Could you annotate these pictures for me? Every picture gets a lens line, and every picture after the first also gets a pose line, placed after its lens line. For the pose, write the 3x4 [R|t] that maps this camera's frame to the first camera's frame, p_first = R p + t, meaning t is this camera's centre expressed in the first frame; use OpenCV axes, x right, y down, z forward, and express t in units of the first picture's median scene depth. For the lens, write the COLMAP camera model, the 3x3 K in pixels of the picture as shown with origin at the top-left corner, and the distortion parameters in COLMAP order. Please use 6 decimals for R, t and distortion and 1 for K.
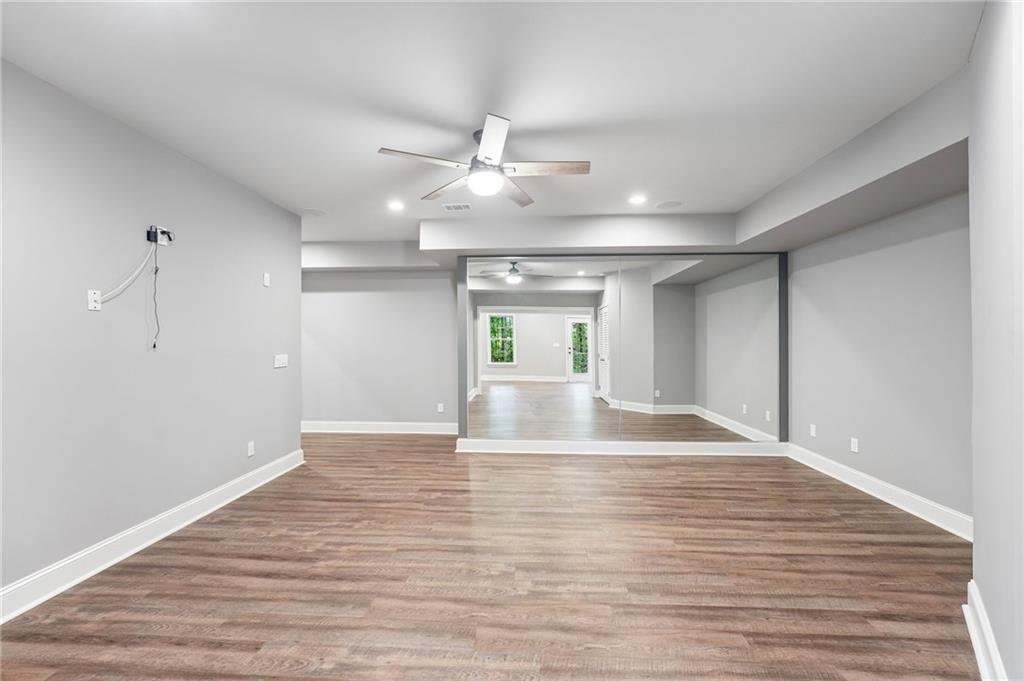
lens RADIAL K [[417.7, 0, 512.3], [0, 417.7, 331.7], [0, 0, 1]] dist [-0.009499, 0.000316]
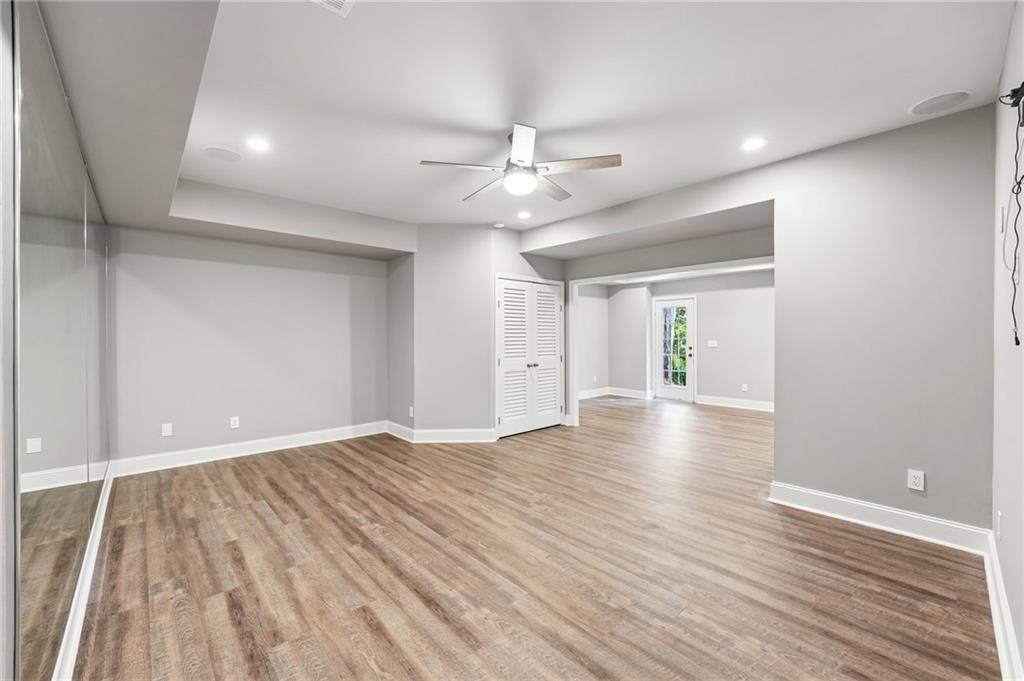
lens RADIAL K [[417.7, 0, 512.3], [0, 417.7, 331.7], [0, 0, 1]] dist [-0.009499, 0.000316]
pose [[-0.723851, 0.009143, 0.689896, -0.772311], [-0.012649, 0.999568, -0.026518, 0.046542], [-0.689840, -0.027922, -0.723423, 1.773426]]
